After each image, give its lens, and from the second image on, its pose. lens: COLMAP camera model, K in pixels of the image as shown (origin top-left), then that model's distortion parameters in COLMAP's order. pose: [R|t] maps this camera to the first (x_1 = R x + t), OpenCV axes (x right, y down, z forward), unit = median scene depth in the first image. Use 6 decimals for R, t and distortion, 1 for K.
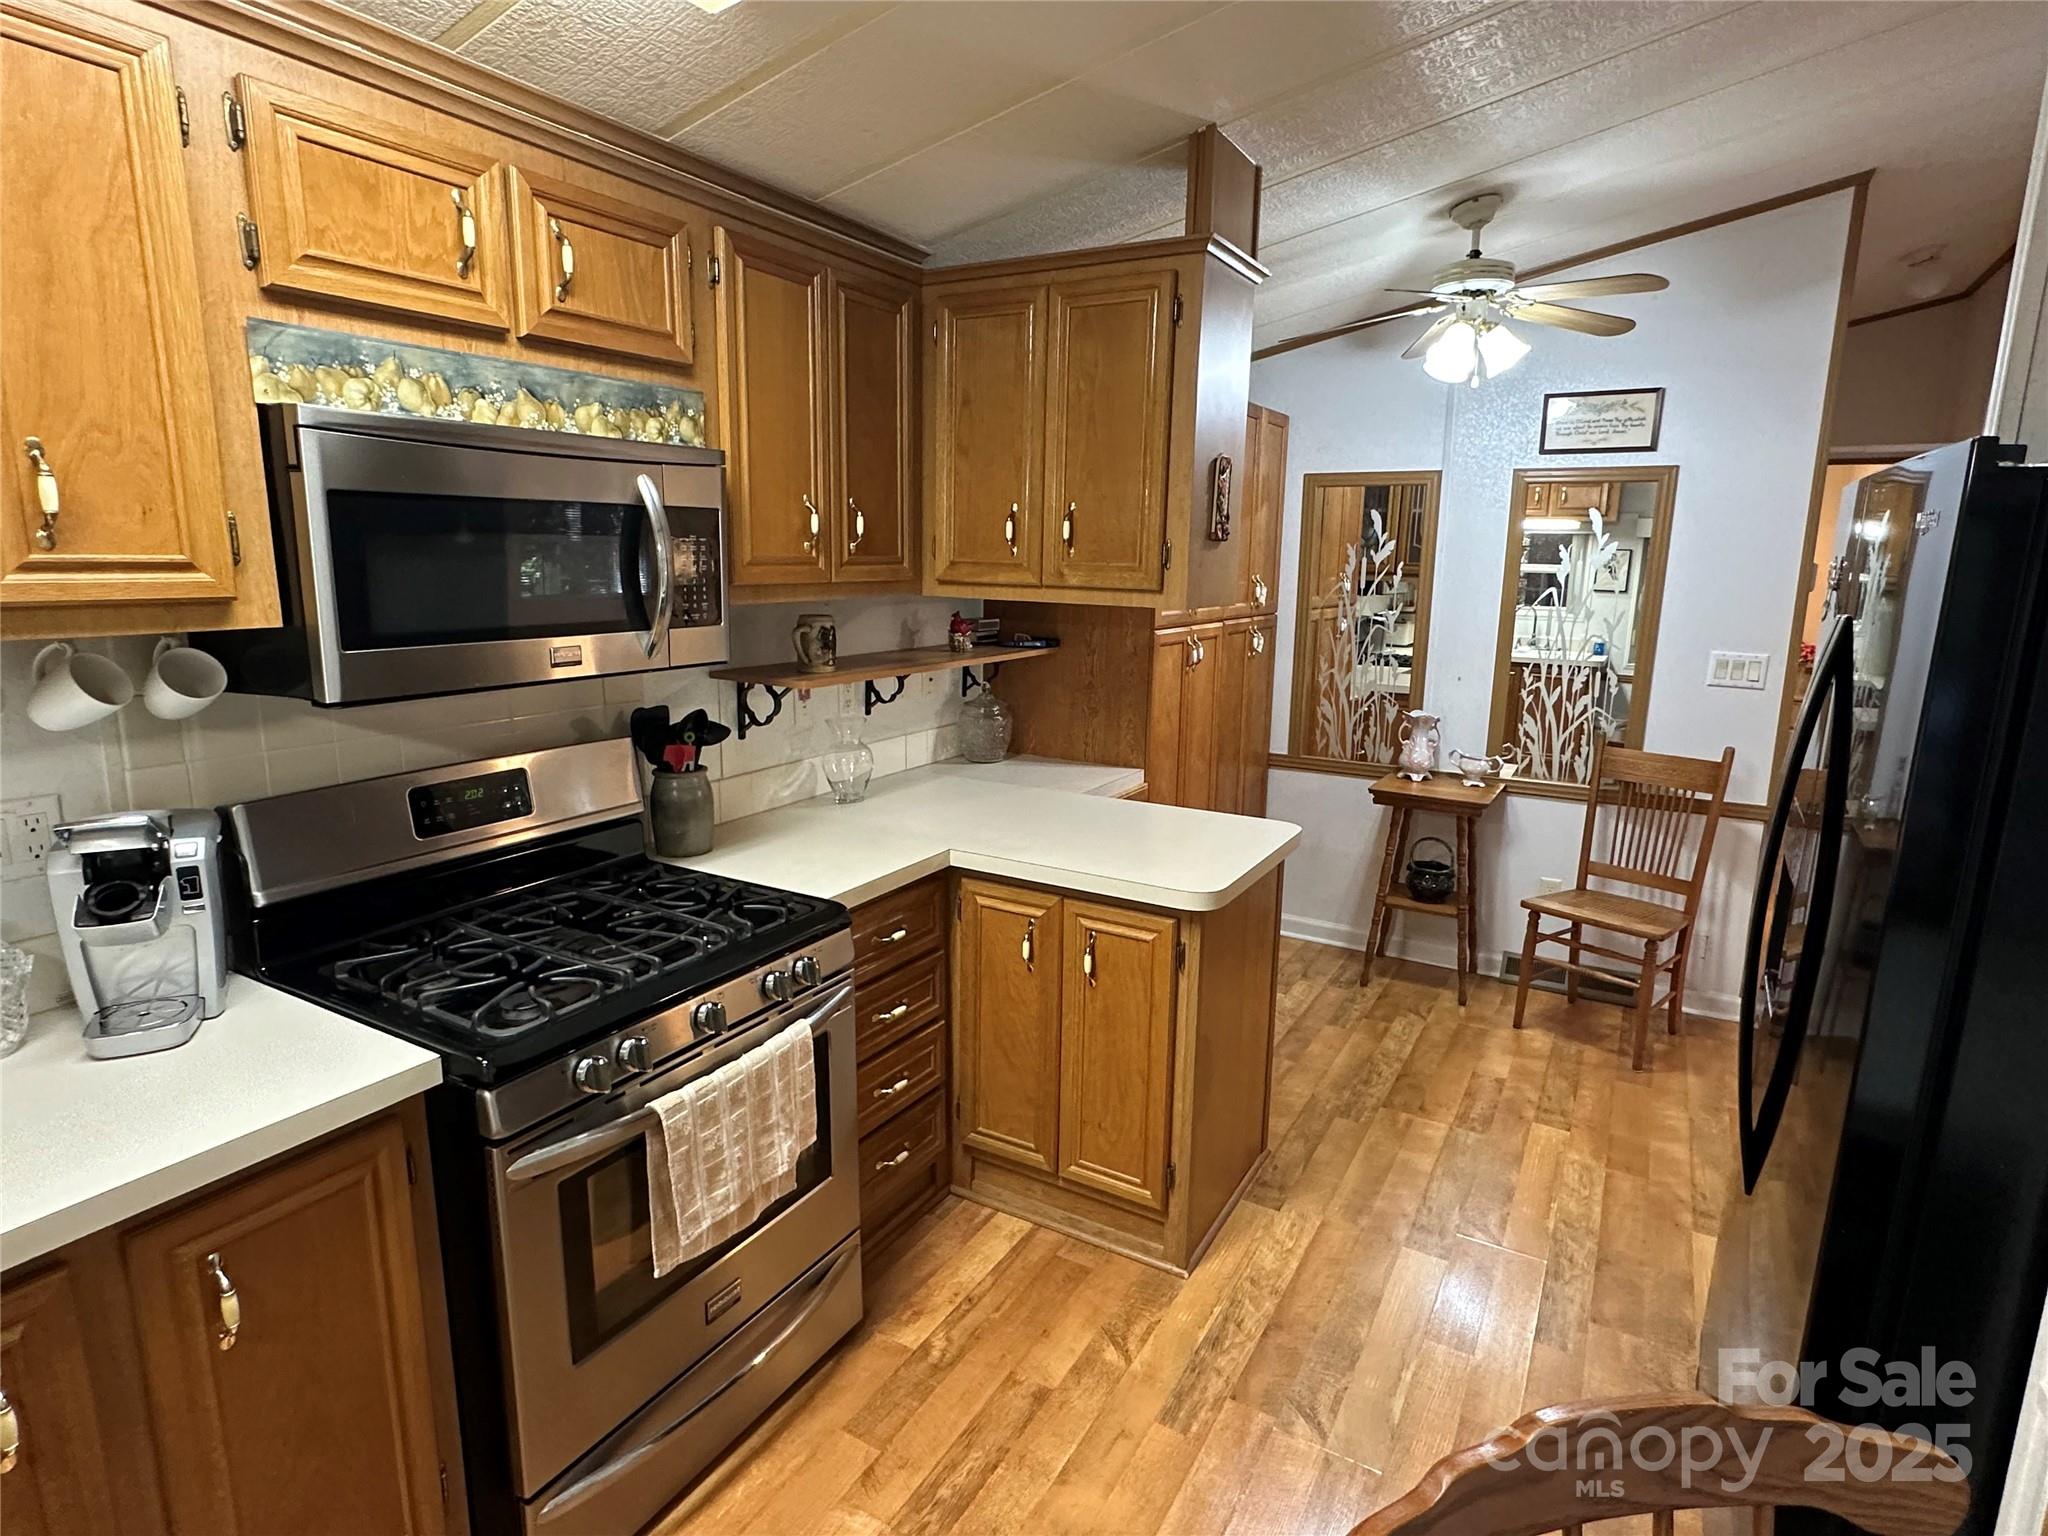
lens RADIAL K [[1076.2, 0, 1012.5], [0, 1076.2, 765.7], [0, 0, 1]] dist [-0.000516, 0.000411]
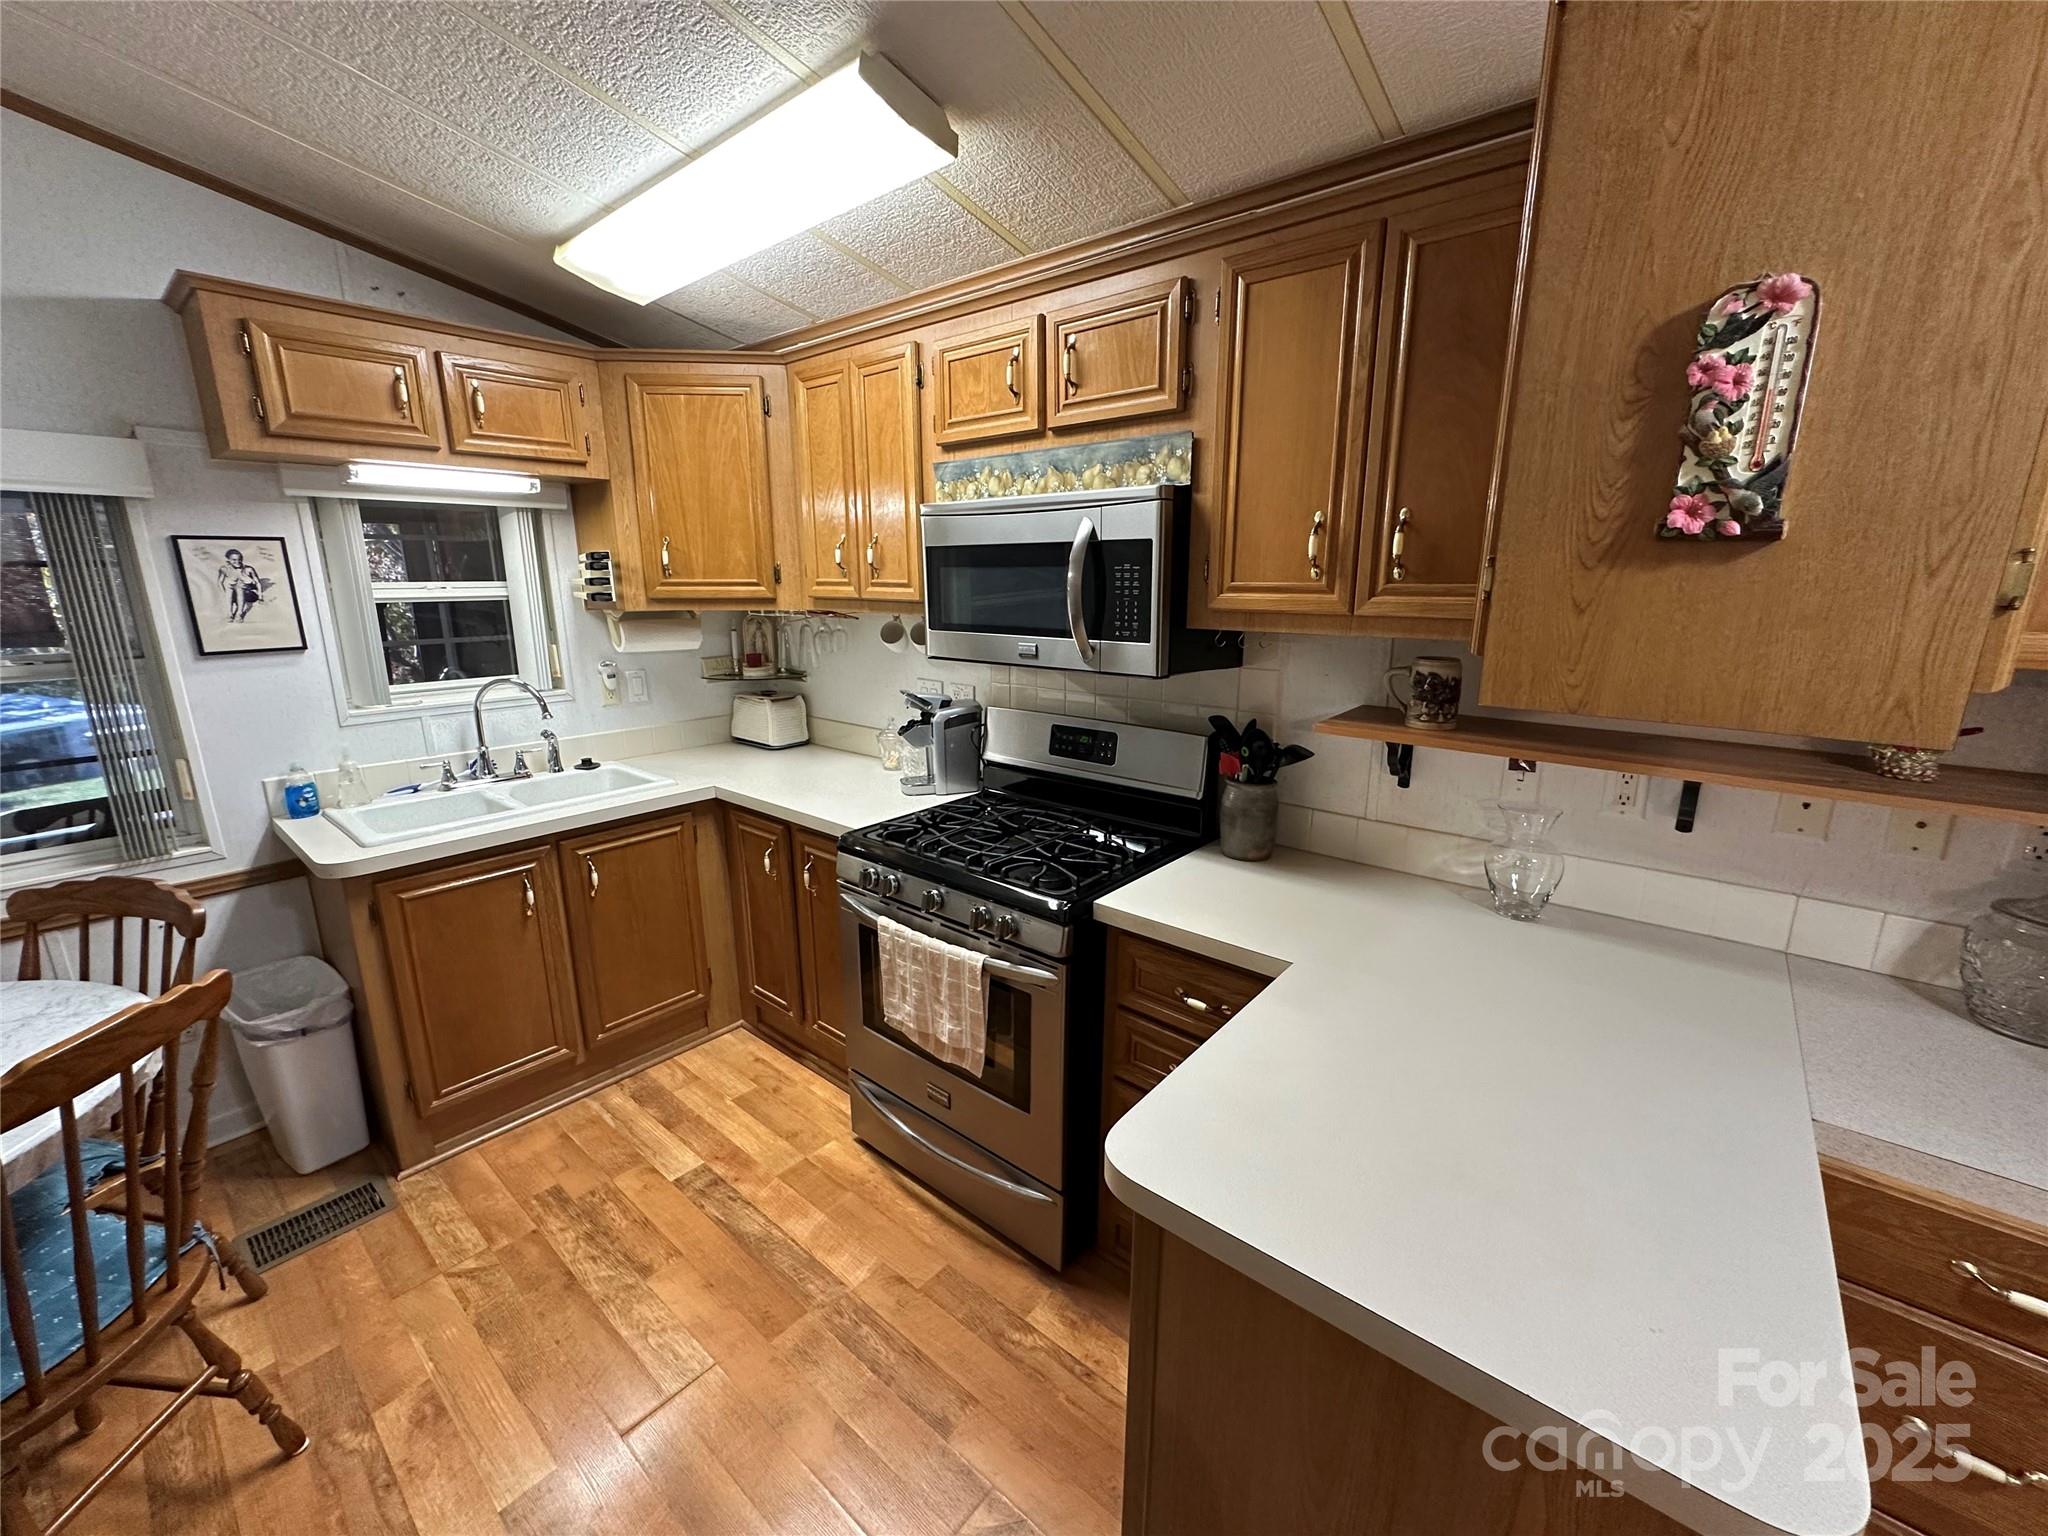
lens RADIAL K [[824.2, 0, 1024.0], [0, 824.2, 768.0], [0, 0, 1]] dist [-0.000533, -0.000035]
pose [[-0.161785, 0.216703, -0.962738, 0.589396], [-0.195923, 0.949116, 0.246561, -0.188679], [0.967181, 0.228513, -0.111096, 0.969282]]
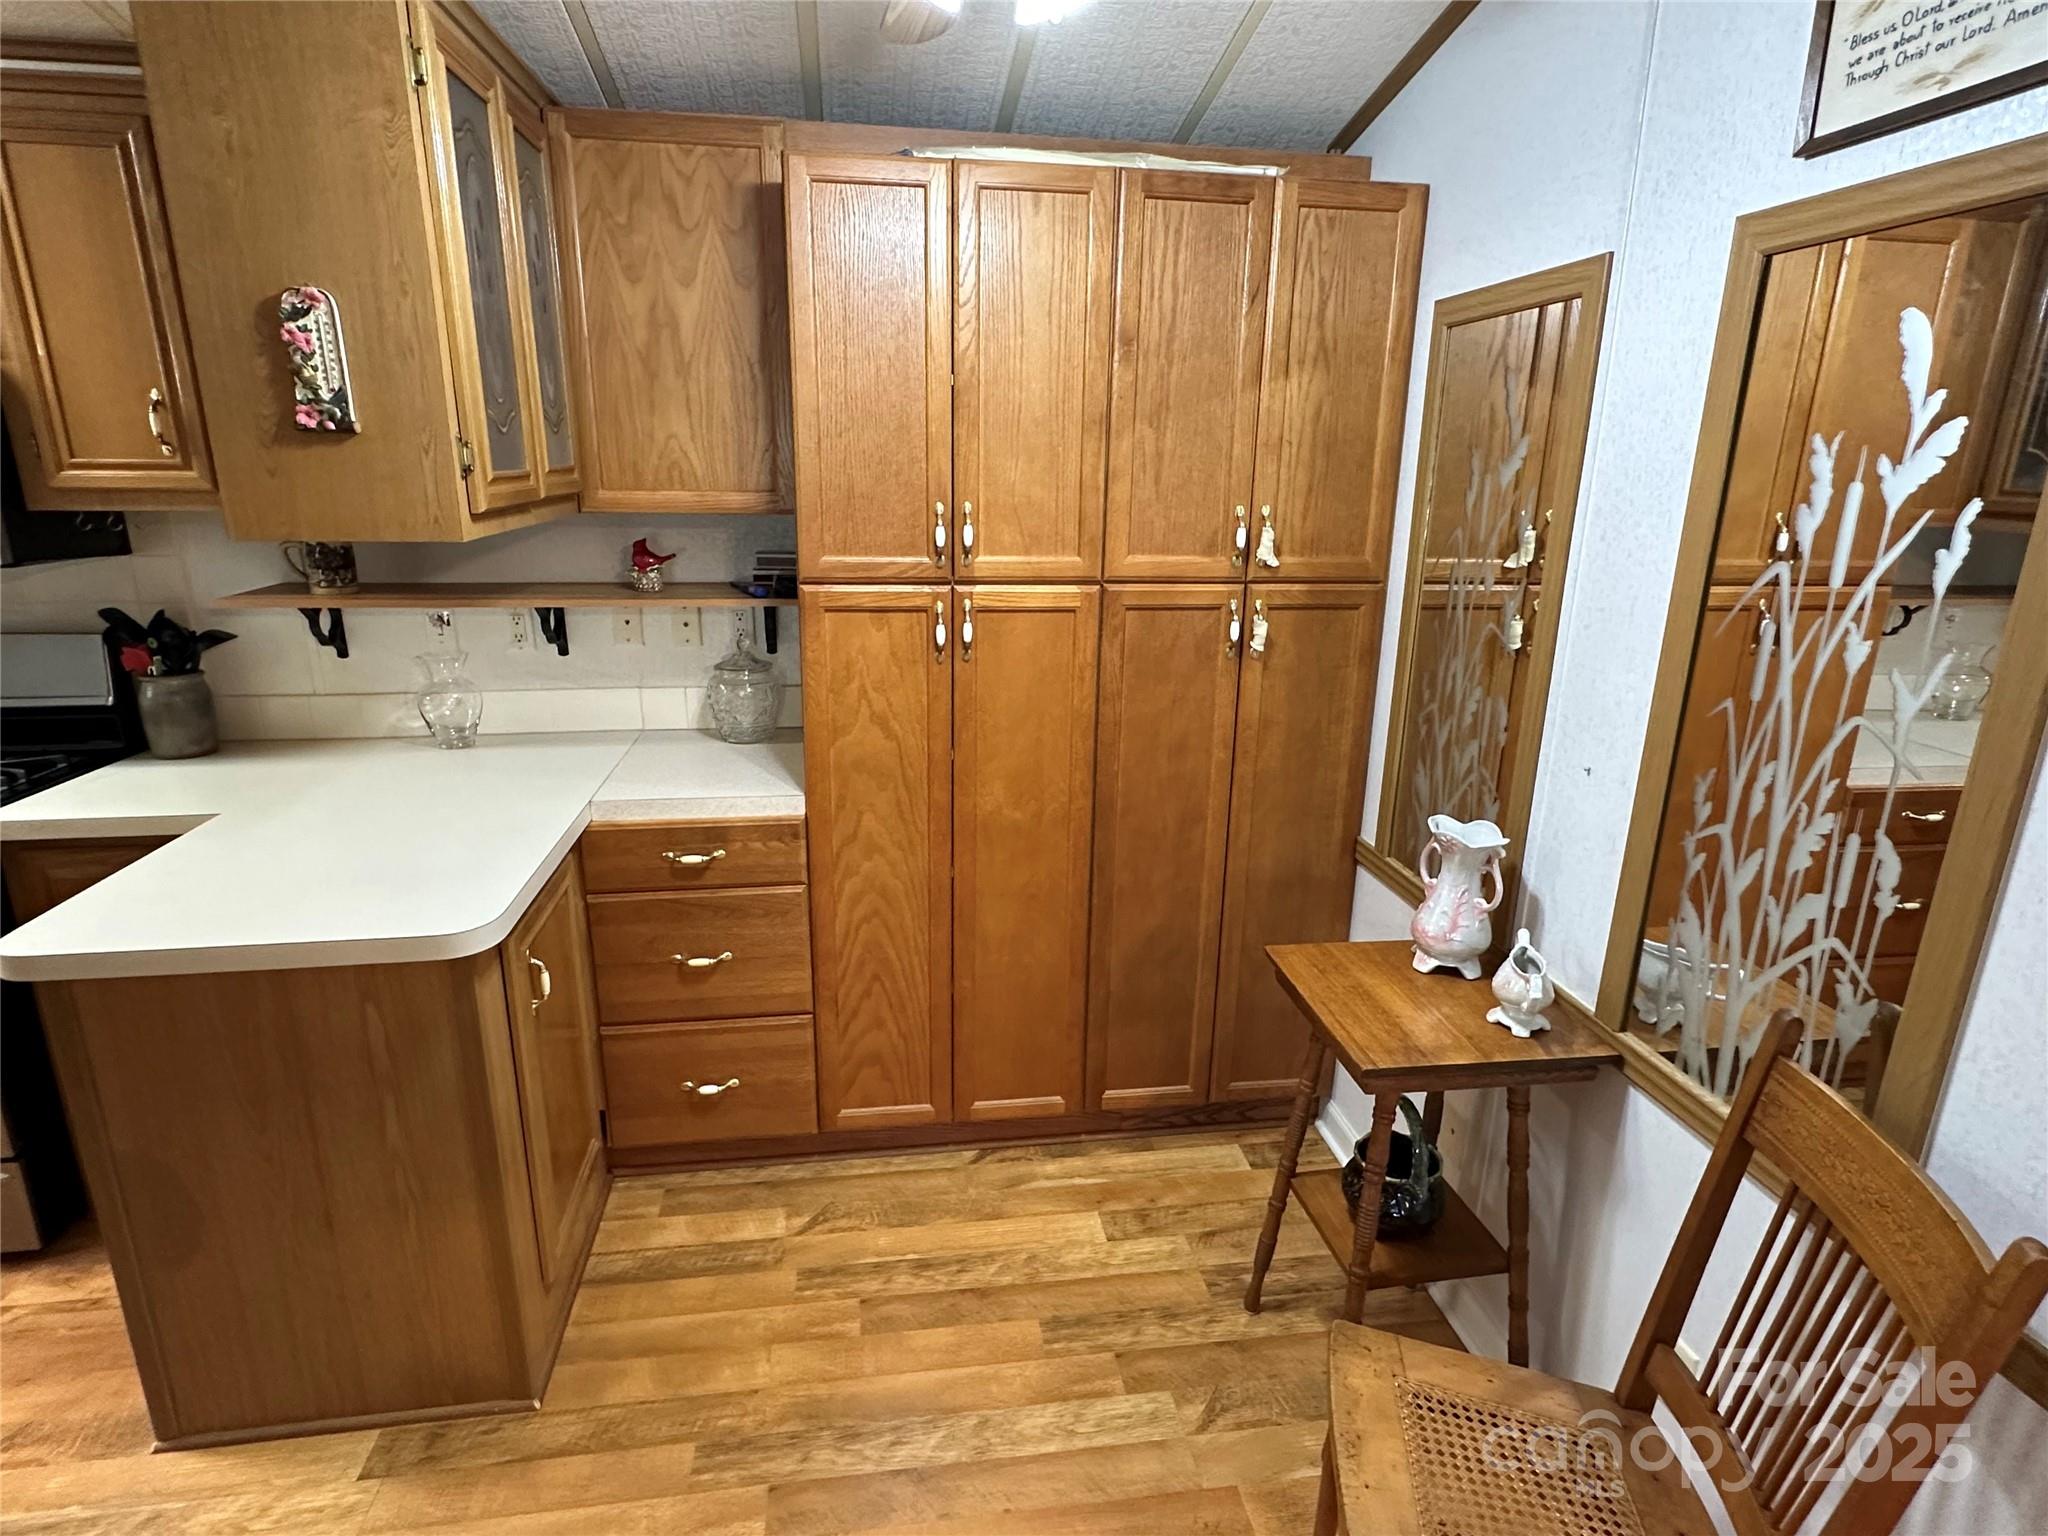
lens RADIAL K [[1076.2, 0, 1012.5], [0, 1076.2, 765.7], [0, 0, 1]] dist [-0.000516, 0.000411]
pose [[0.632035, 0.207009, -0.746779, 1.094823], [-0.155629, 0.977934, 0.139370, -0.198949], [0.759151, 0.028133, 0.650306, 1.056126]]
